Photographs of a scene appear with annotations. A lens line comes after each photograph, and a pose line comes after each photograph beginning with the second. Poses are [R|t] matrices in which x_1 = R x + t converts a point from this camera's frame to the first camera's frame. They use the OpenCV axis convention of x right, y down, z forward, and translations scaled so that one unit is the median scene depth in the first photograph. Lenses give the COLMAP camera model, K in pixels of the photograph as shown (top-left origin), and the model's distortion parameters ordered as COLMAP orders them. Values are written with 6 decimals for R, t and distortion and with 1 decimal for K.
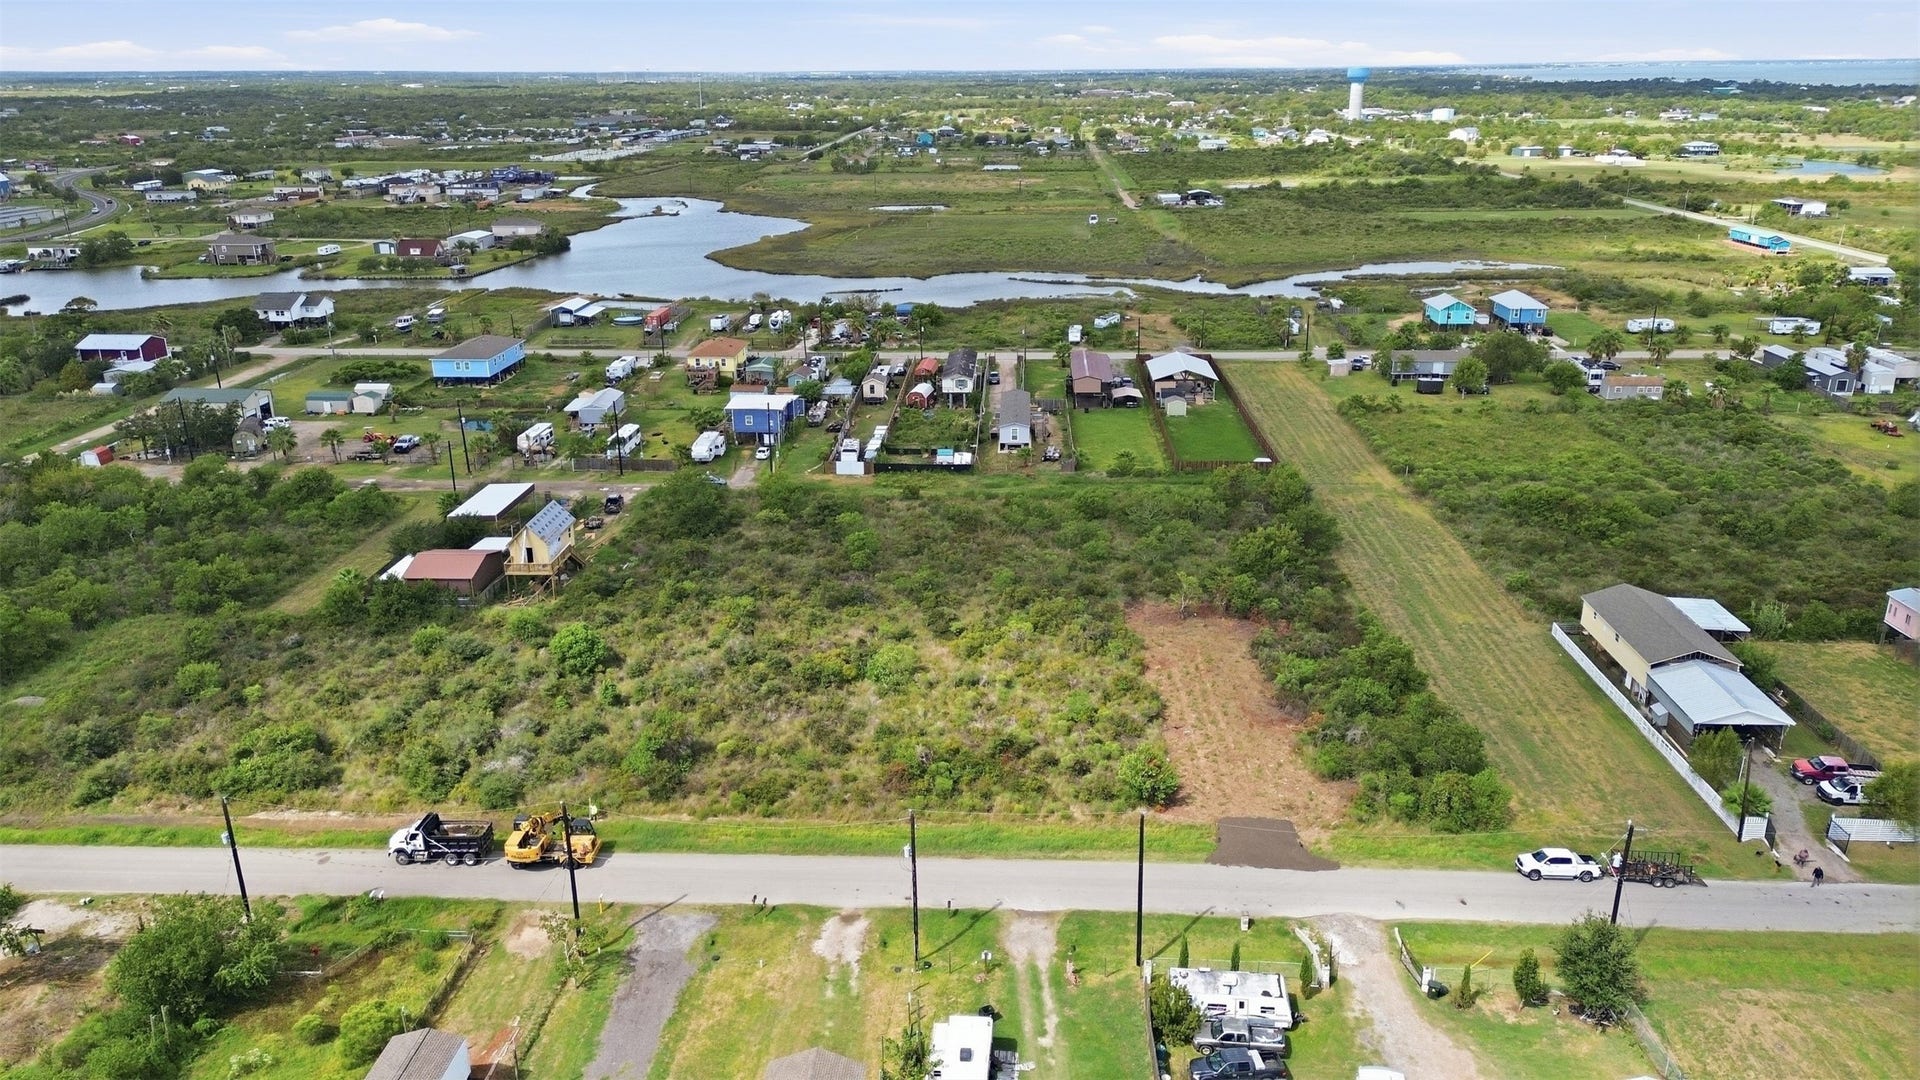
lens RADIAL K [[1353.6, 0, 960.0], [0, 1353.6, 540.0], [0, 0, 1]] dist [0.077772, -0.076993]
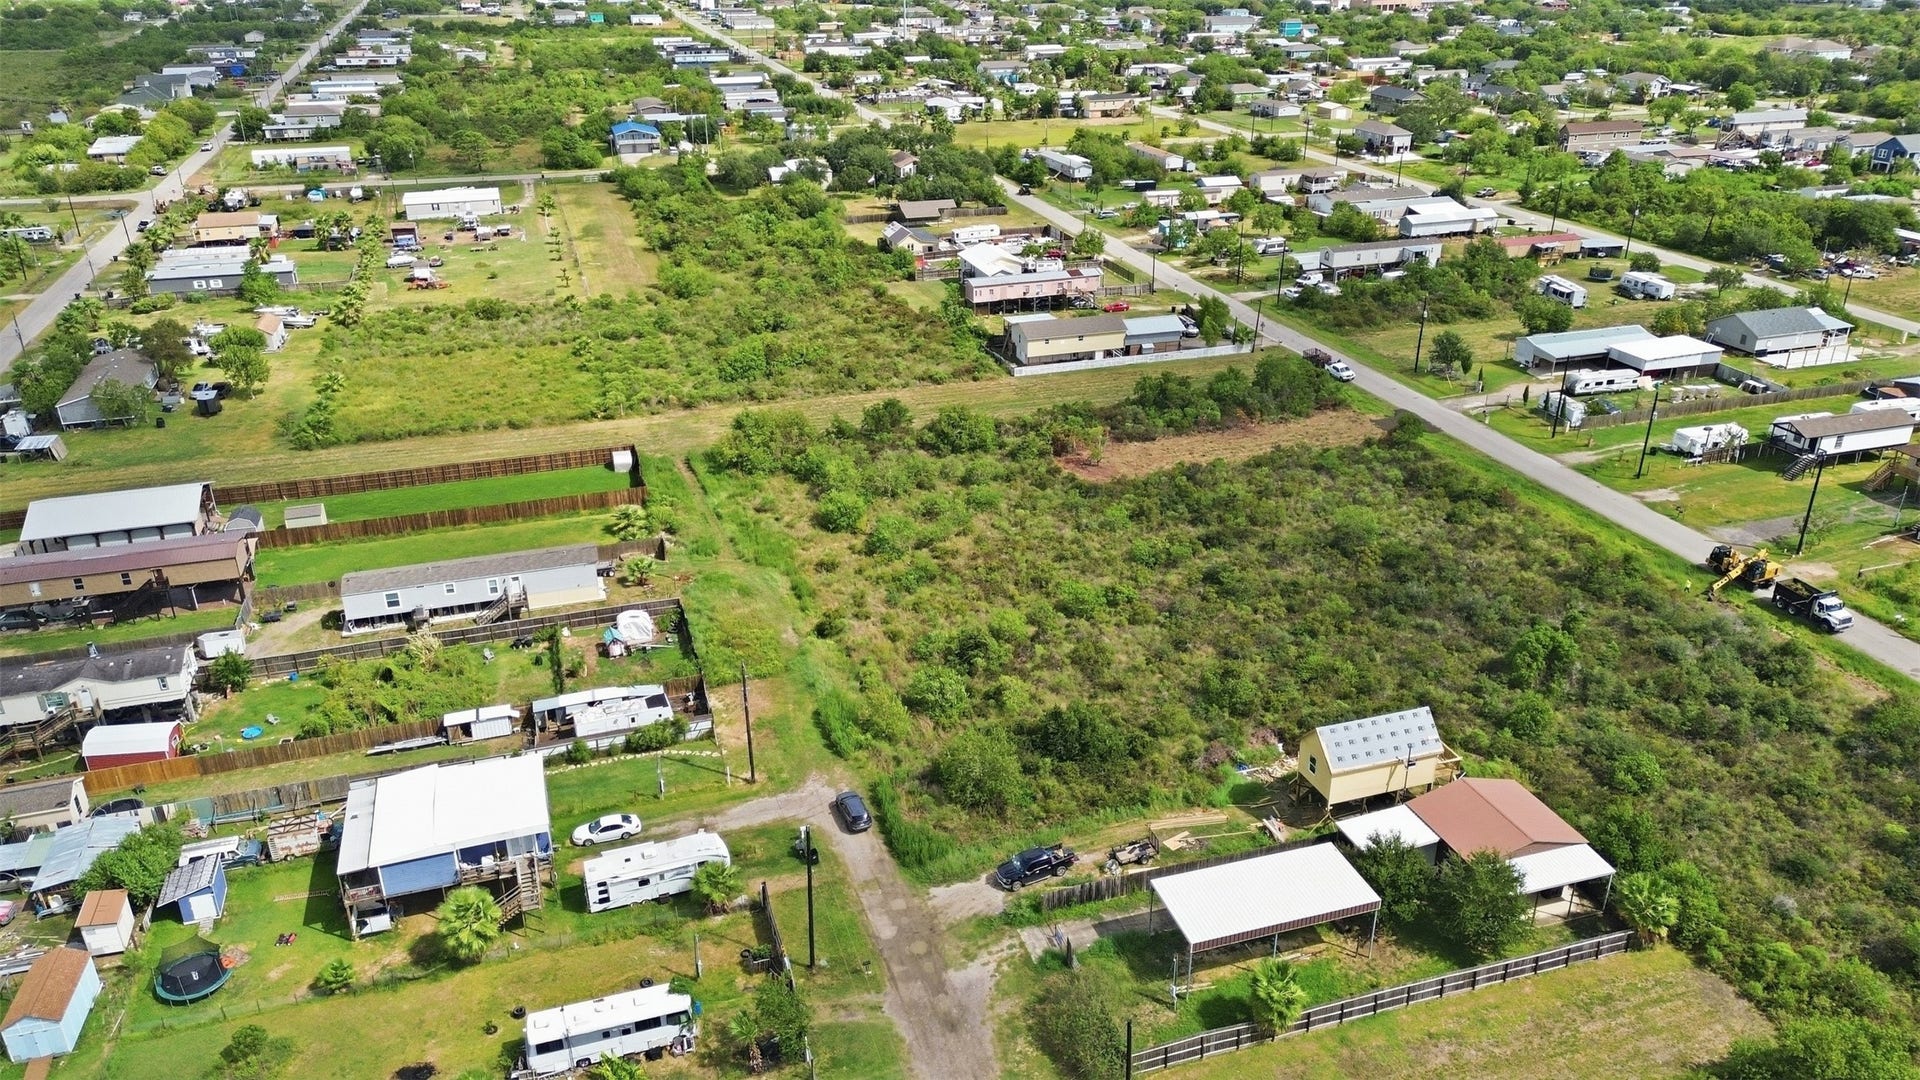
lens RADIAL K [[1353.6, 0, 960.0], [0, 1353.6, 540.0], [0, 0, 1]] dist [0.077772, -0.076993]
pose [[-0.348817, -0.385560, 0.854207, -0.660931], [0.311984, 0.811699, 0.493772, -0.407601], [-0.883738, 0.438736, -0.162846, 1.076849]]
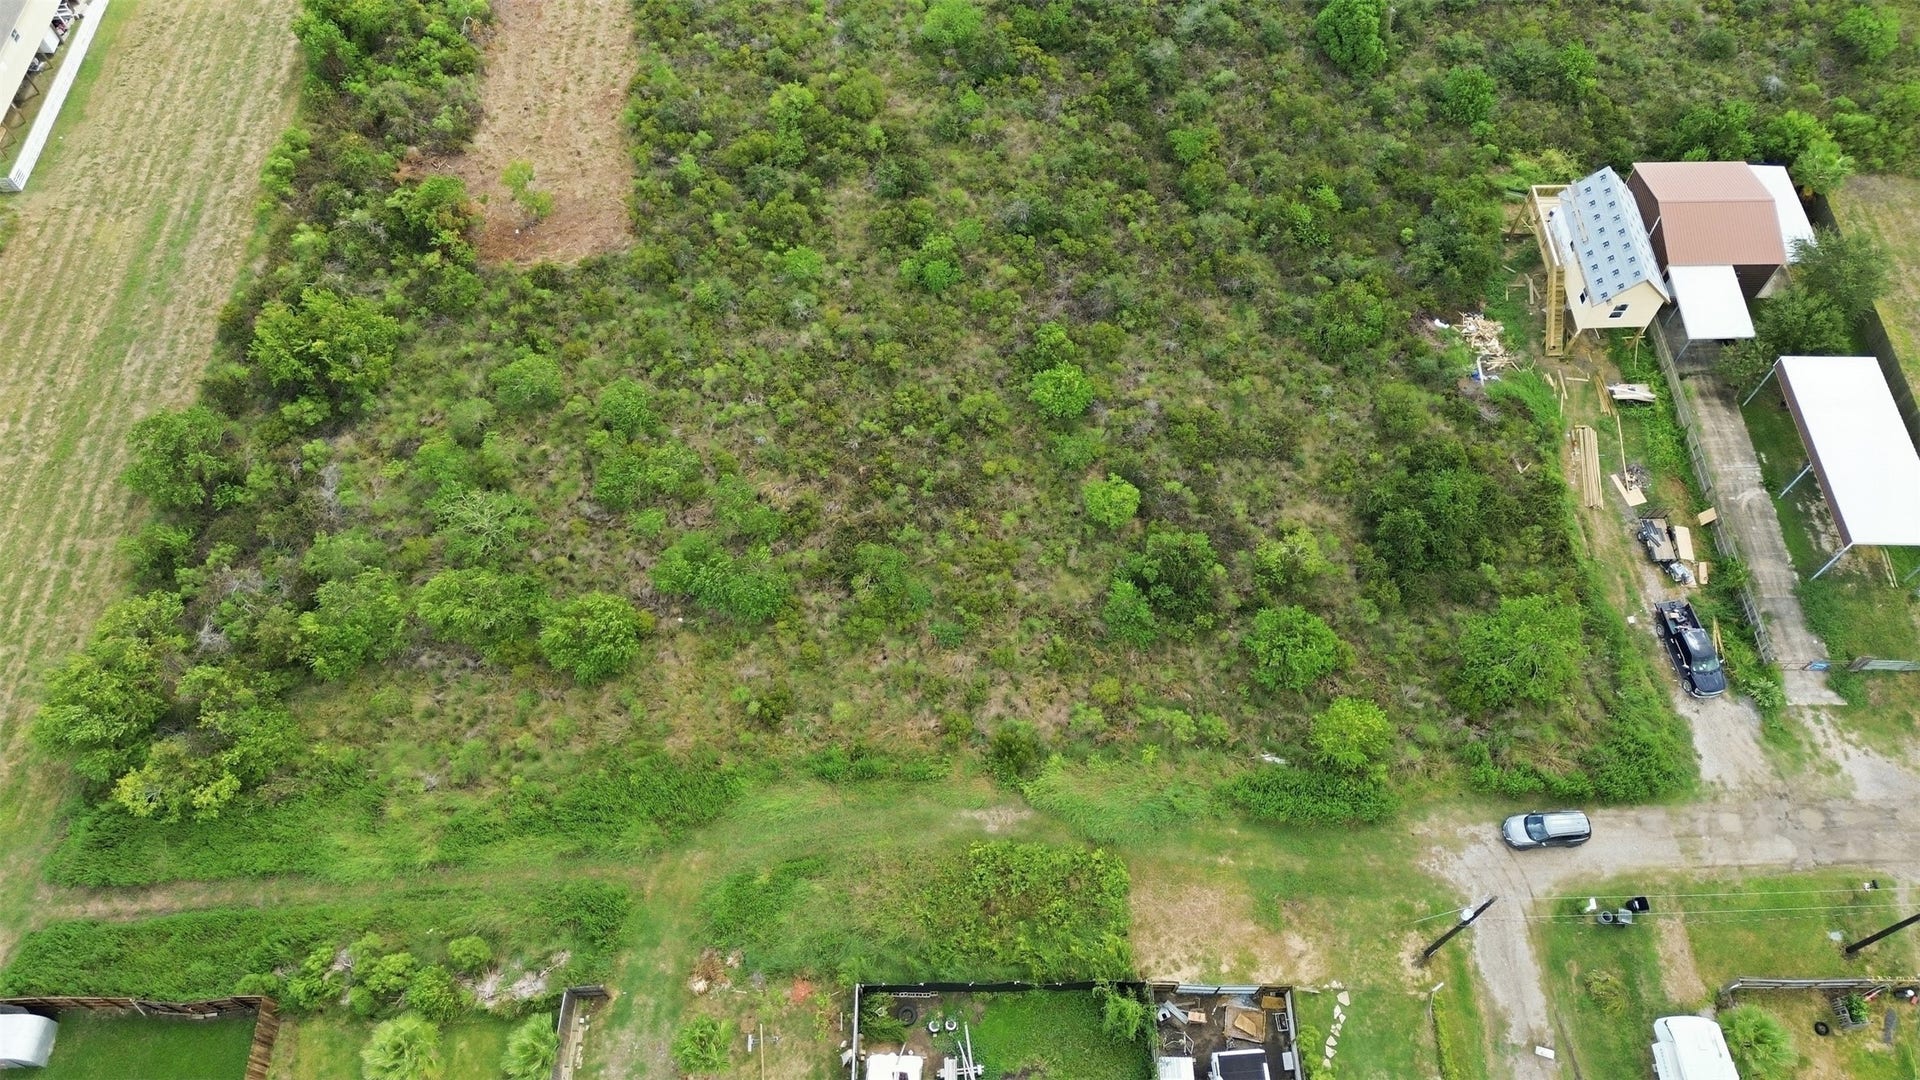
lens RADIAL K [[1353.6, 0, 960.0], [0, 1353.6, 540.0], [0, 0, 1]] dist [0.077772, -0.076993]
pose [[-0.998374, 0.052271, -0.022737, -0.015360], [-0.012049, 0.196352, 0.980459, -0.467968], [0.055714, 0.979139, -0.195403, 1.058520]]
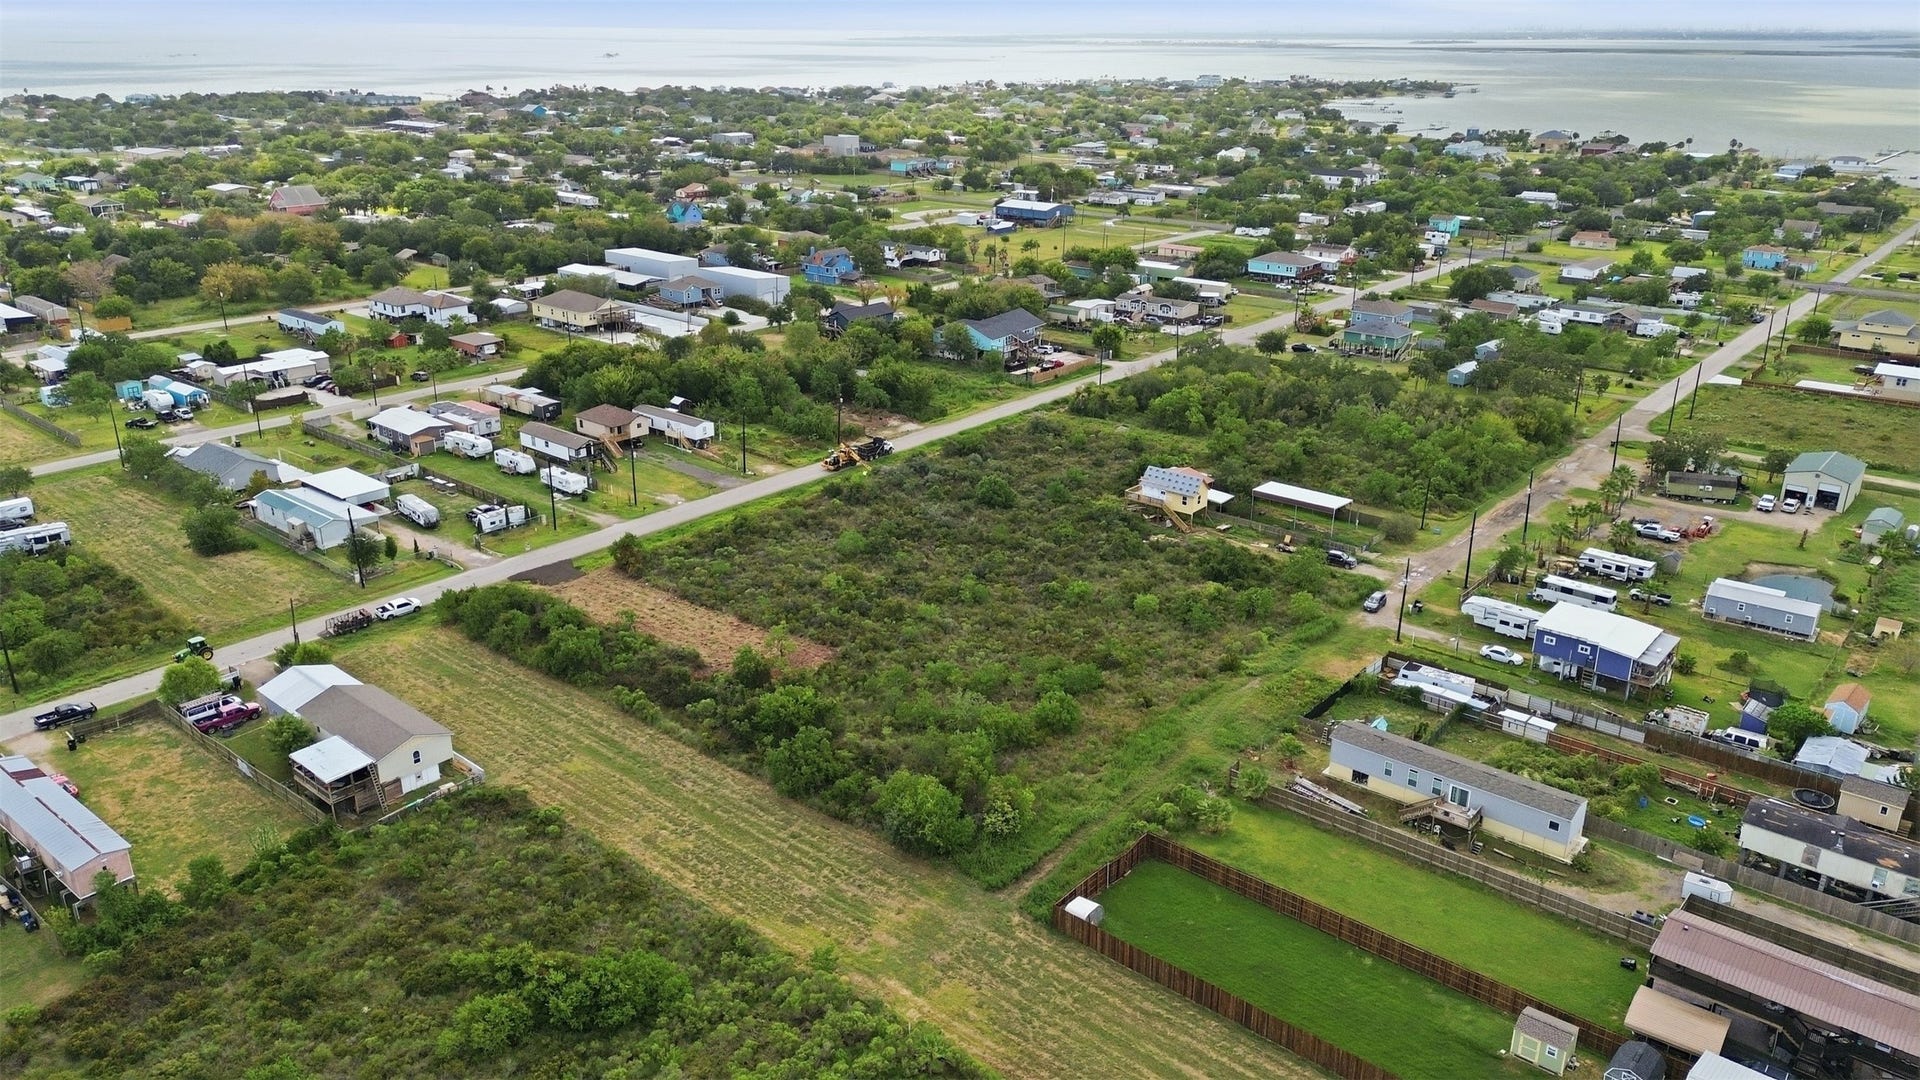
lens RADIAL K [[1353.6, 0, 960.0], [0, 1353.6, 540.0], [0, 0, 1]] dist [0.077772, -0.076993]
pose [[-0.608764, 0.283662, -0.740906, 0.707180], [-0.260749, 0.810473, 0.524540, -0.522650], [0.749277, 0.512512, -0.419422, 1.239618]]
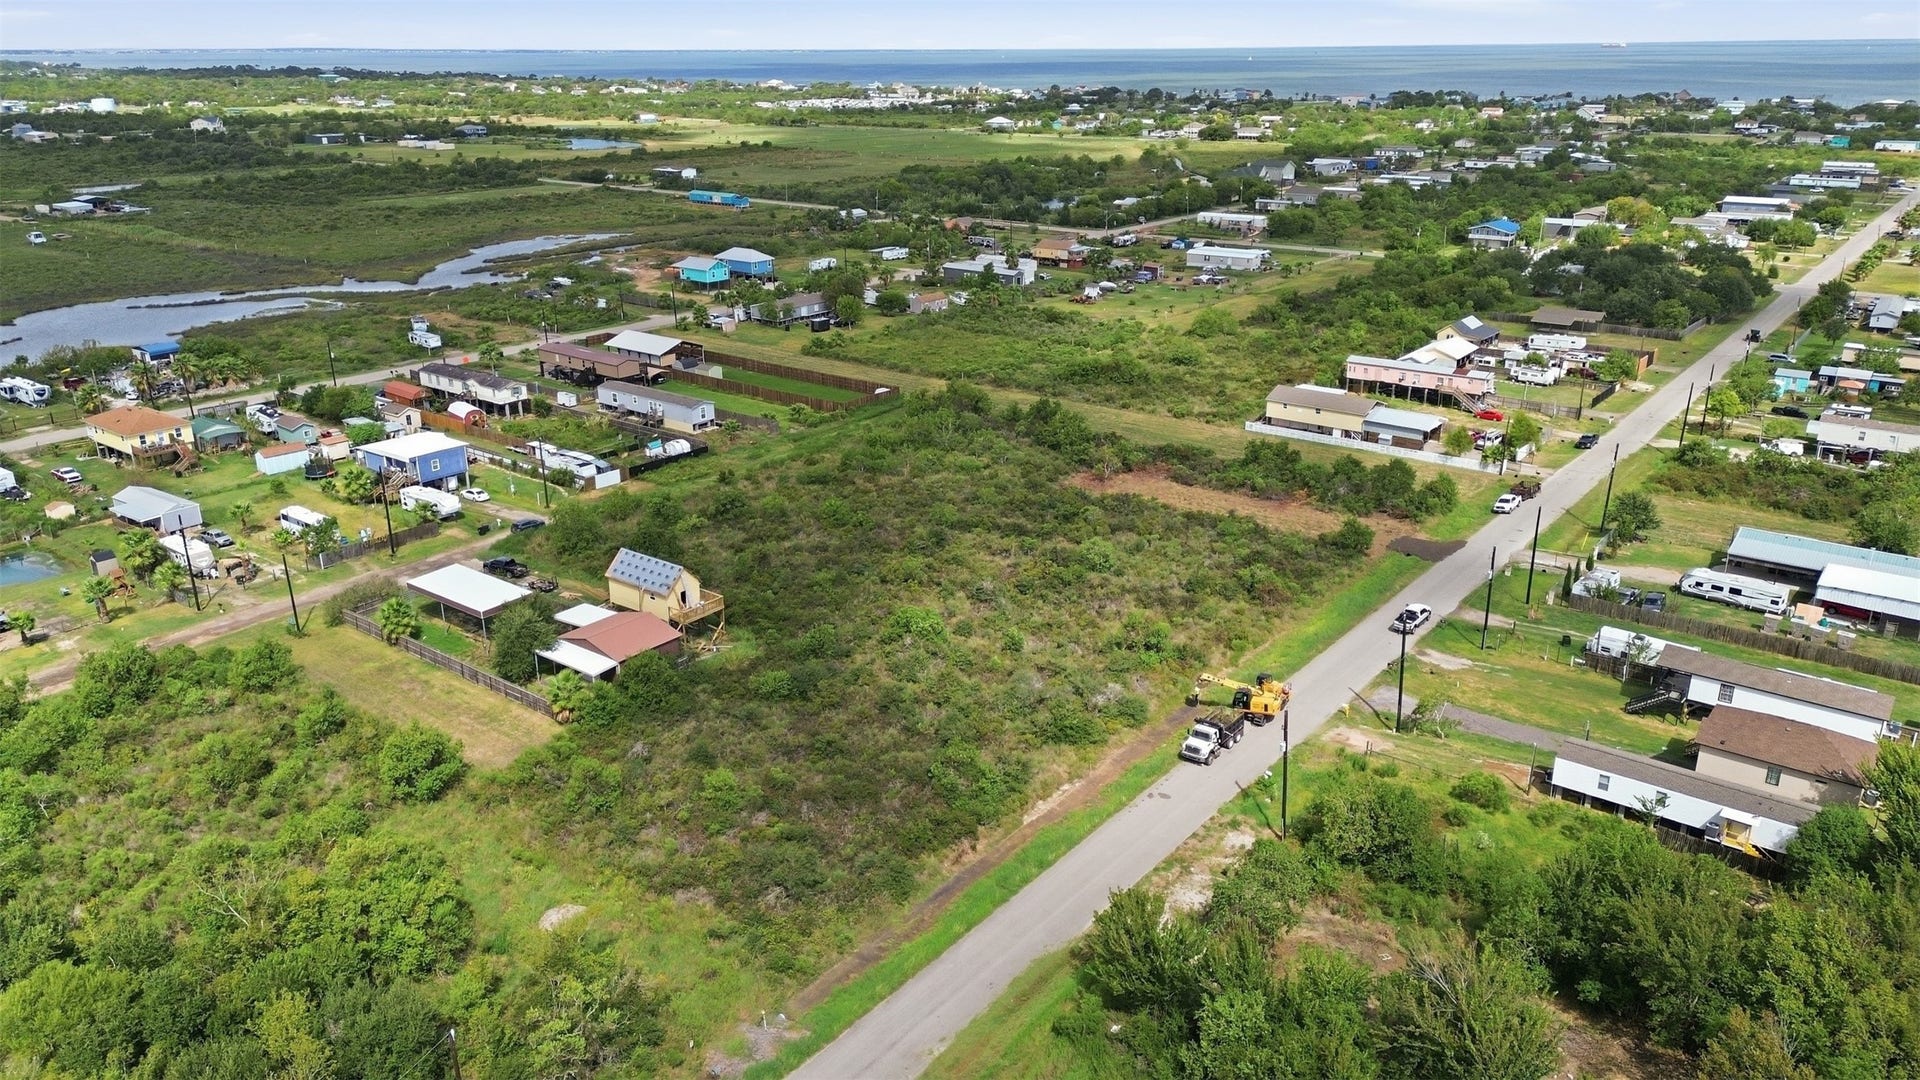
lens RADIAL K [[1353.6, 0, 960.0], [0, 1353.6, 540.0], [0, 0, 1]] dist [0.077772, -0.076993]
pose [[0.581004, -0.272853, 0.766802, -0.756652], [0.267319, 0.953840, 0.136861, -0.085175], [-0.768749, 0.125464, 0.627124, 0.243199]]
